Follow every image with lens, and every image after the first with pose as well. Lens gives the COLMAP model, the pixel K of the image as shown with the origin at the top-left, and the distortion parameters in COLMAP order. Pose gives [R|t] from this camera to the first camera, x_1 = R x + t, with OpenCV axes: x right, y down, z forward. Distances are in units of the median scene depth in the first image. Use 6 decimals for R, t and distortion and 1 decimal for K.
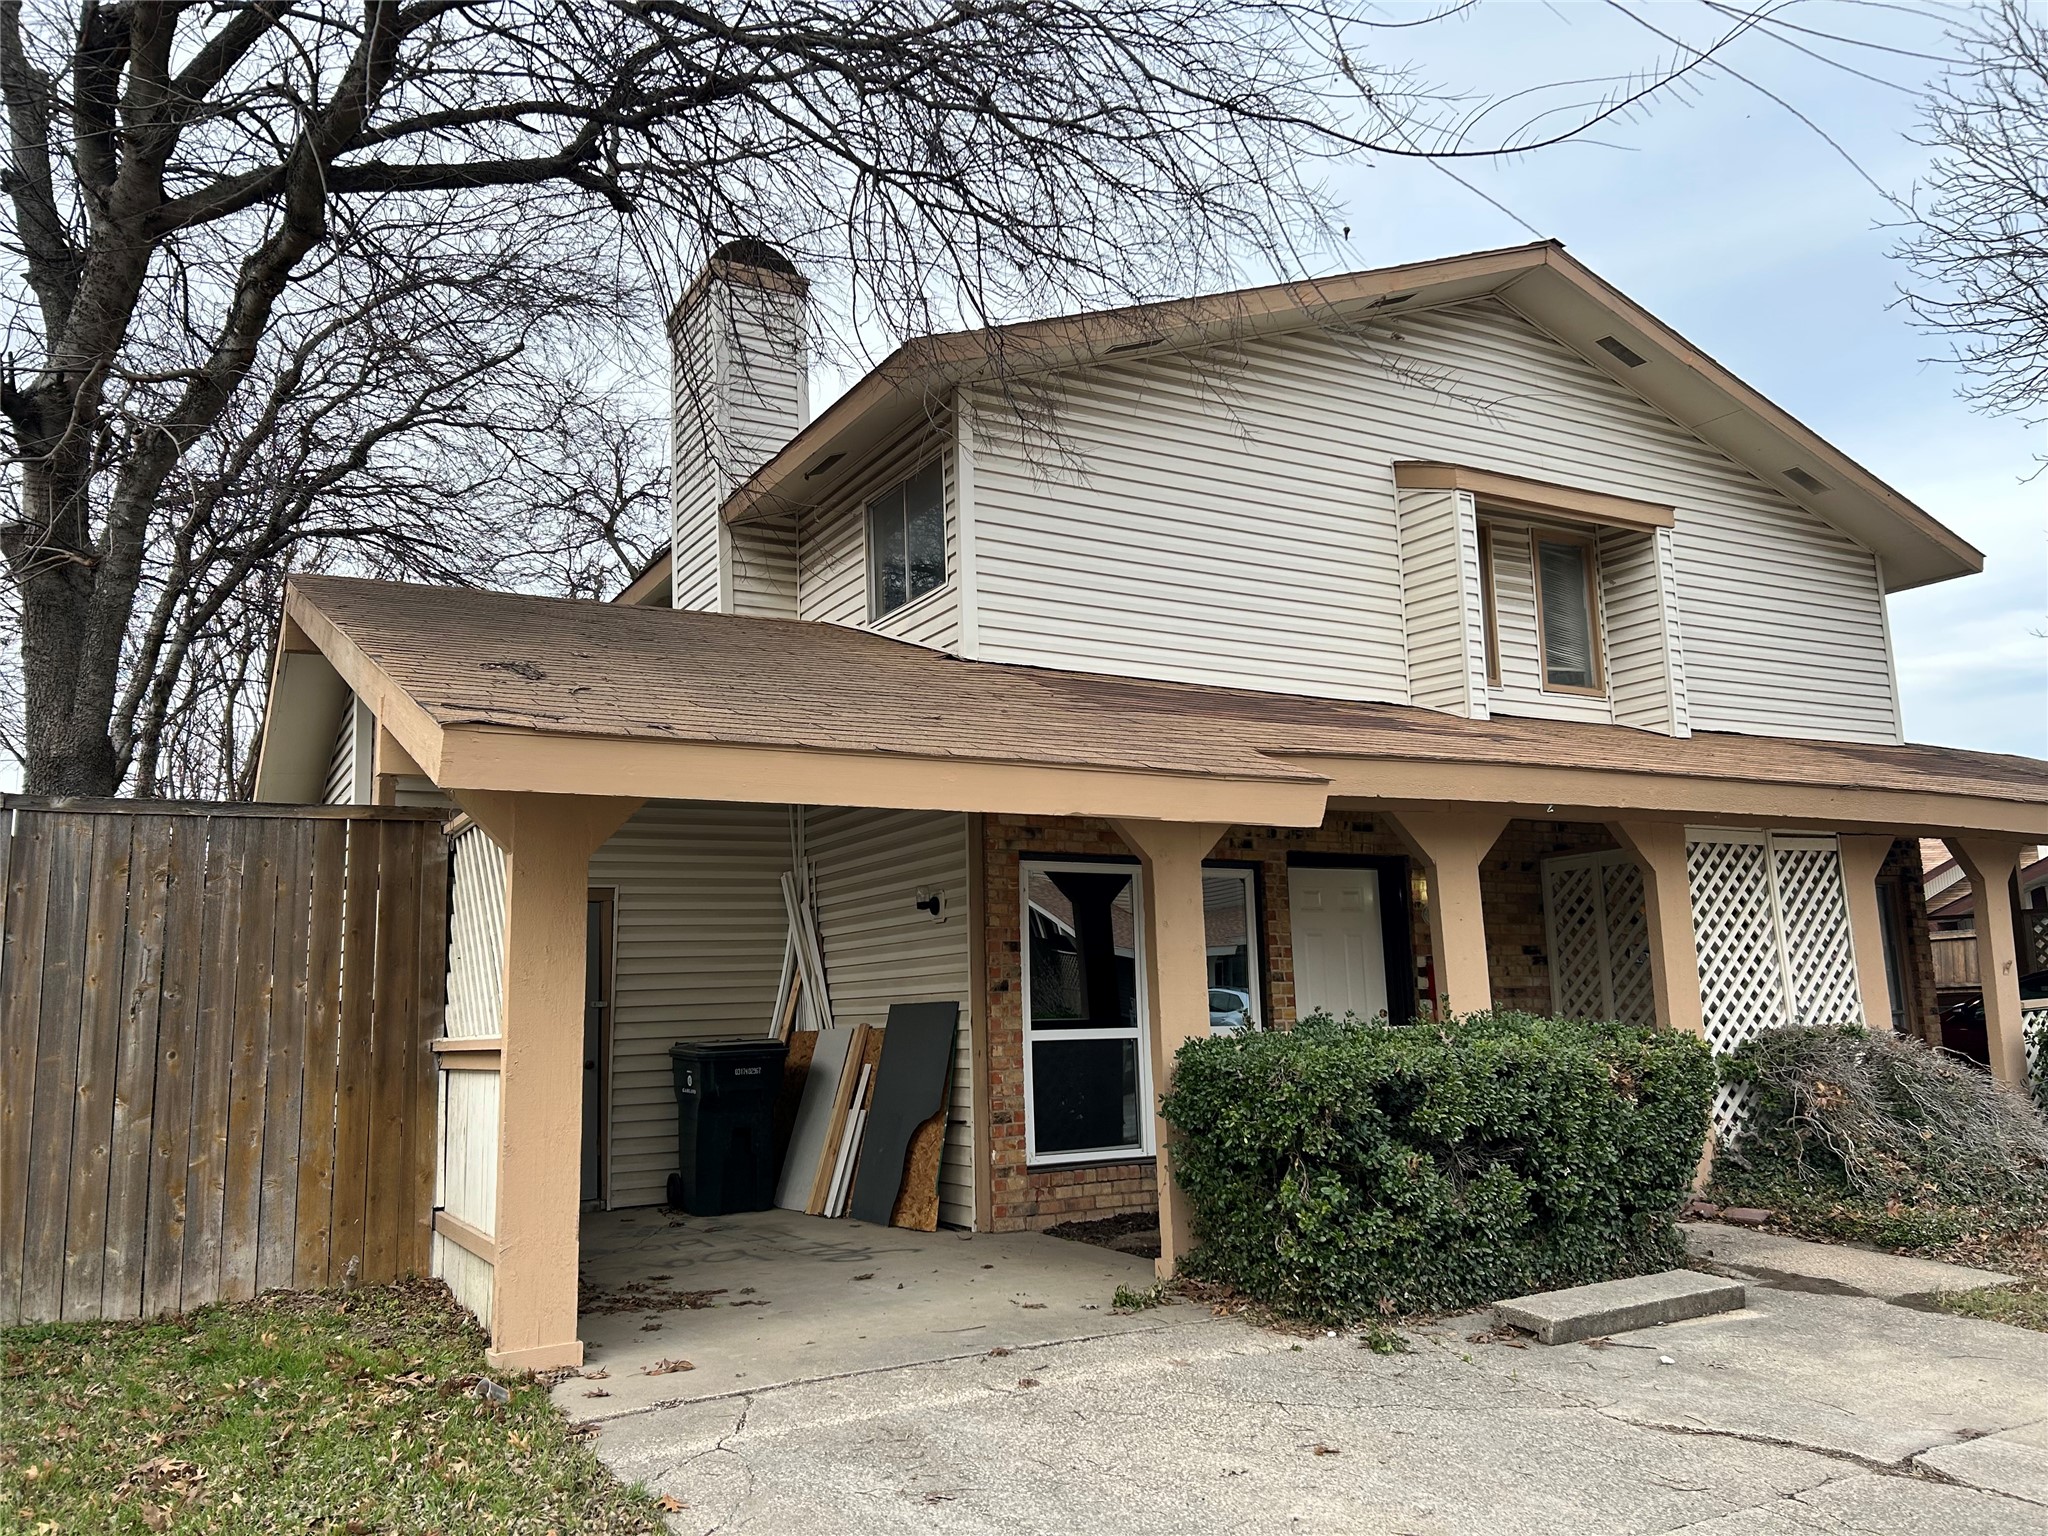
lens RADIAL K [[1551.1, 0, 1018.5], [0, 1551.1, 775.0], [0, 0, 1]] dist [0.065647, -0.069321]
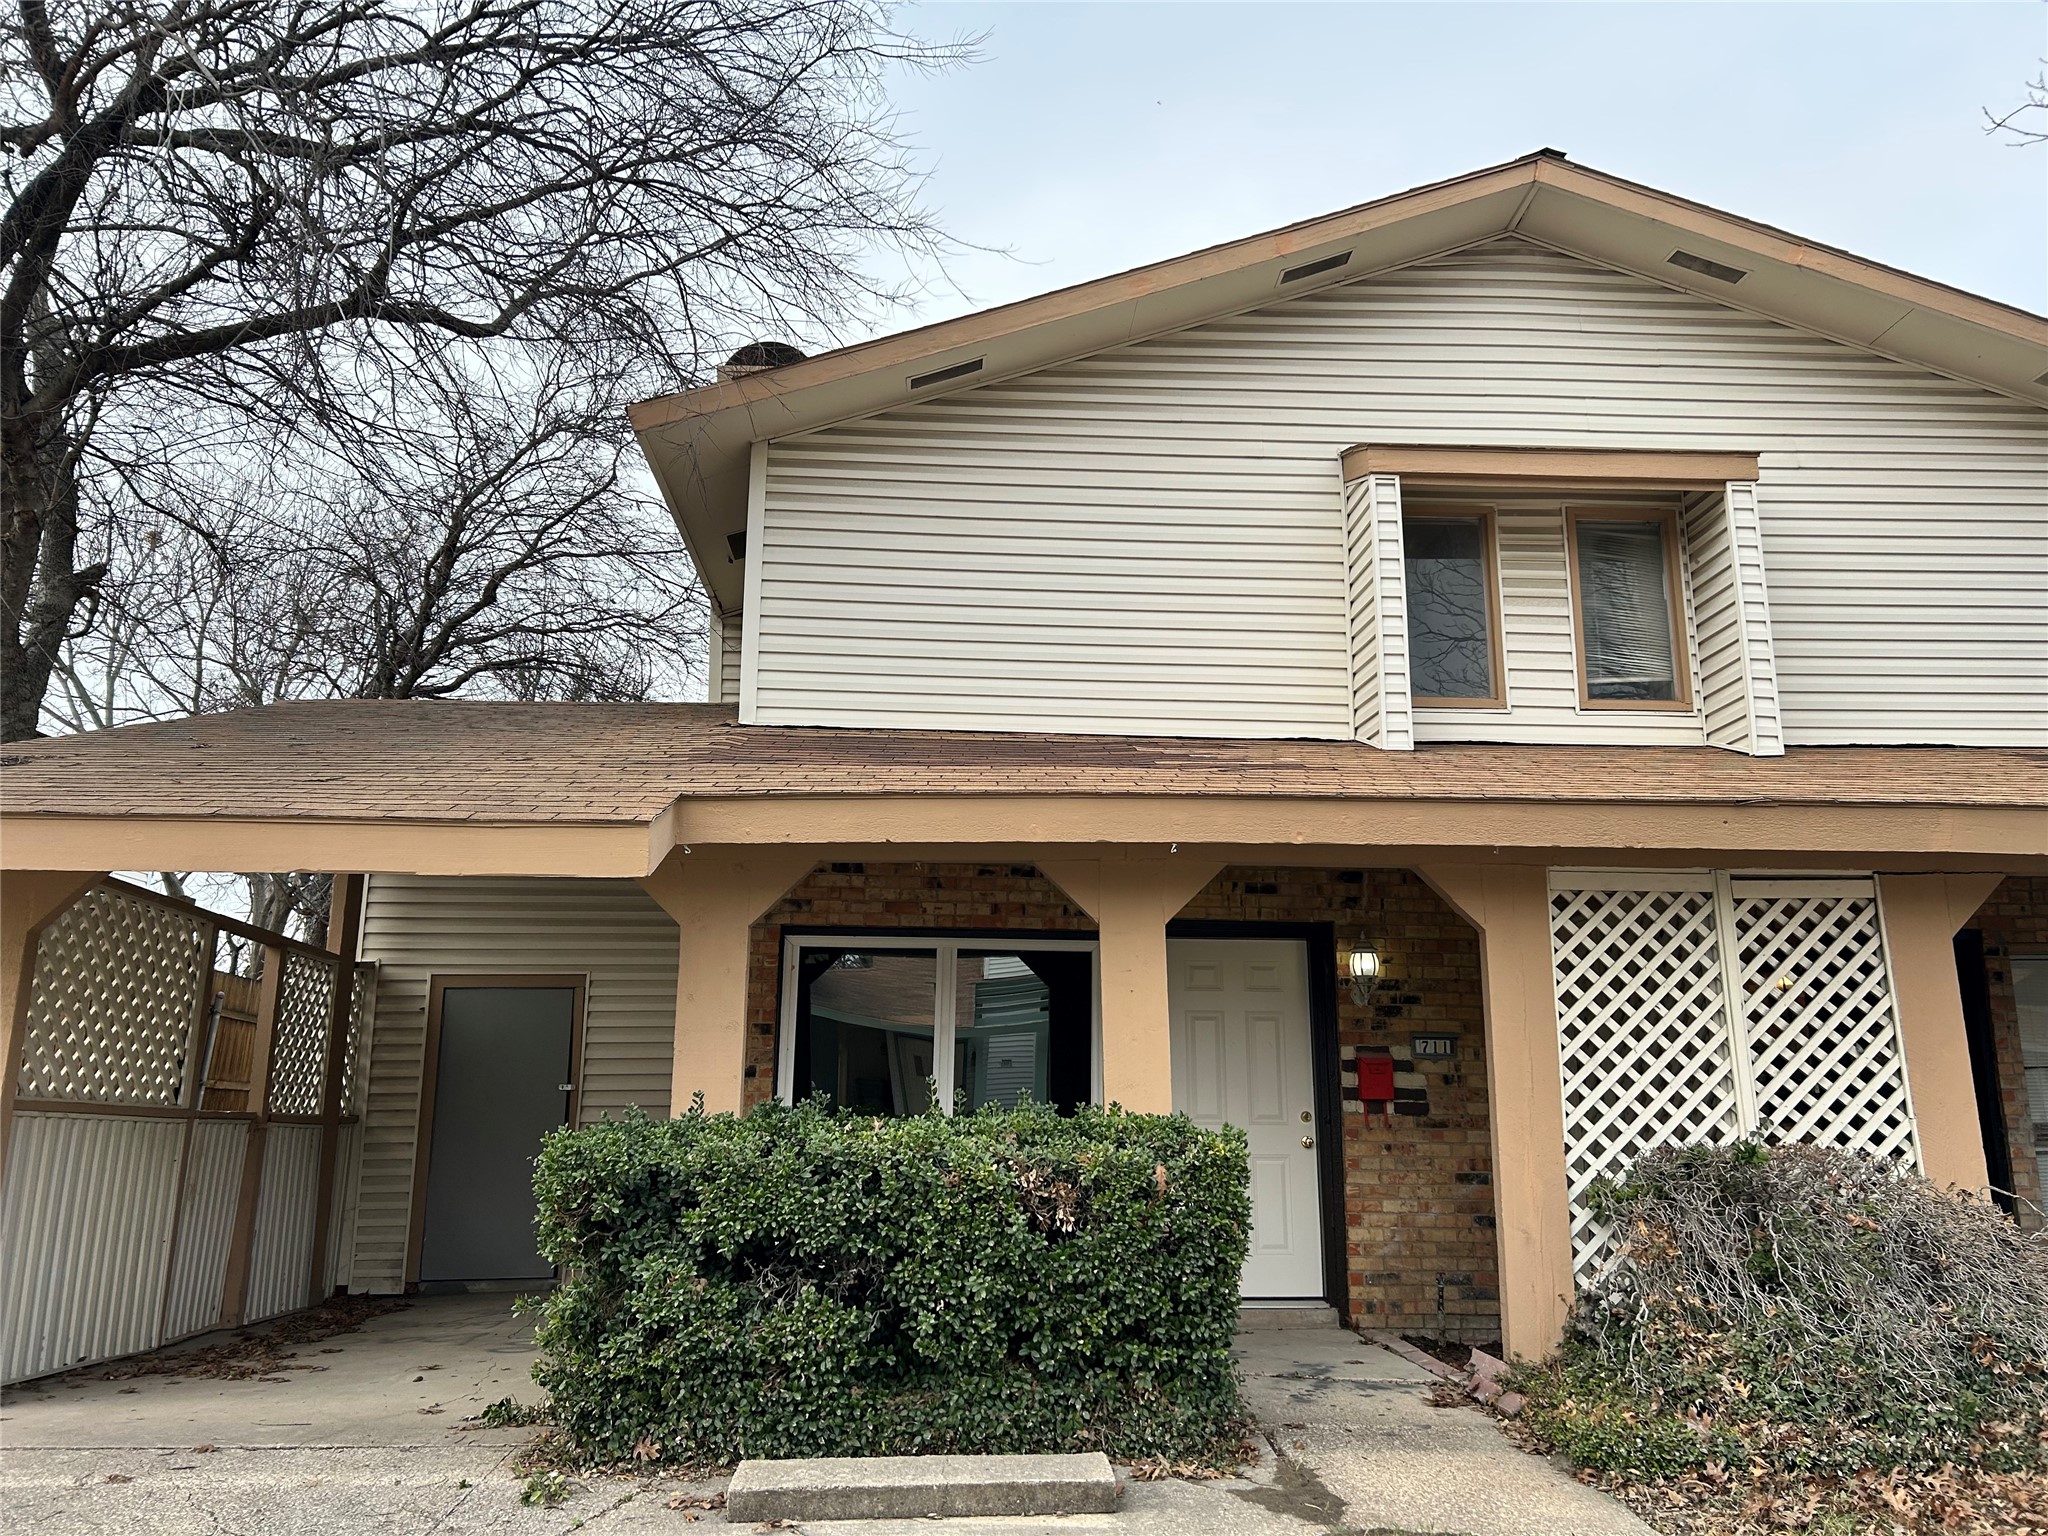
lens RADIAL K [[1532.6, 0, 1021.3], [0, 1532.6, 785.1], [0, 0, 1]] dist [0.113930, -0.208837]
pose [[0.894559, -0.067181, -0.441871, 0.469960], [0.036871, 0.996361, -0.076839, 0.036856], [0.445426, 0.052445, 0.893782, 0.202814]]
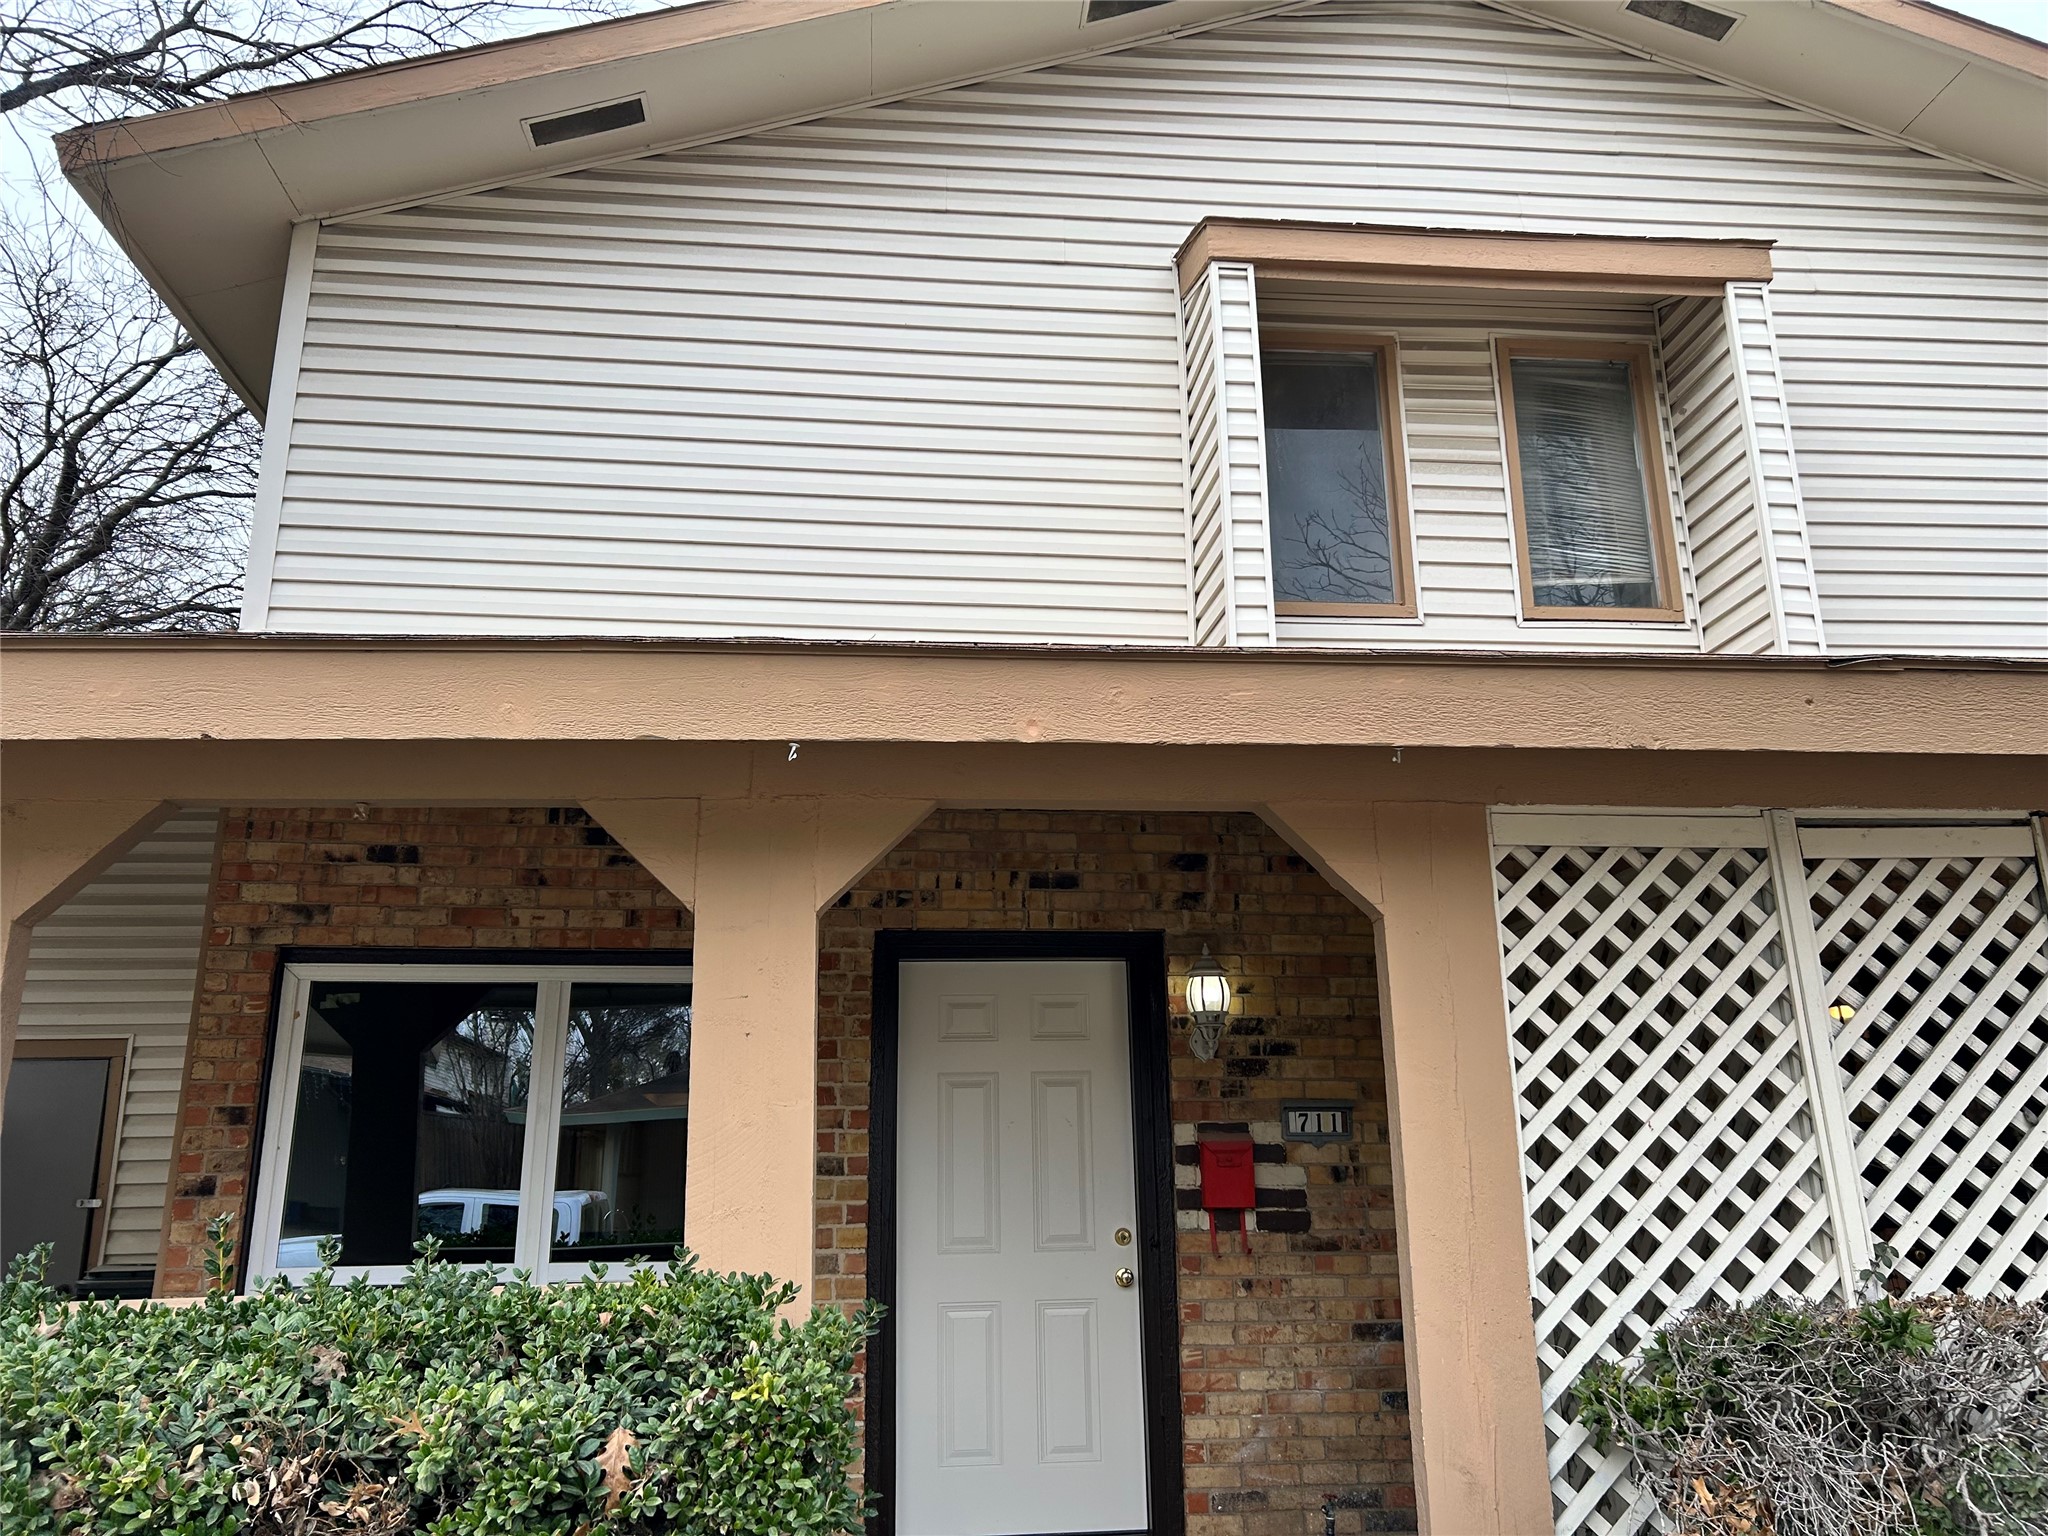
lens RADIAL K [[1551.1, 0, 1018.5], [0, 1551.1, 775.0], [0, 0, 1]] dist [0.065647, -0.069321]
pose [[0.913683, -0.095119, -0.395140, 0.423809], [0.048787, 0.990866, -0.125713, 0.063786], [0.403488, 0.095584, 0.909979, 0.494840]]
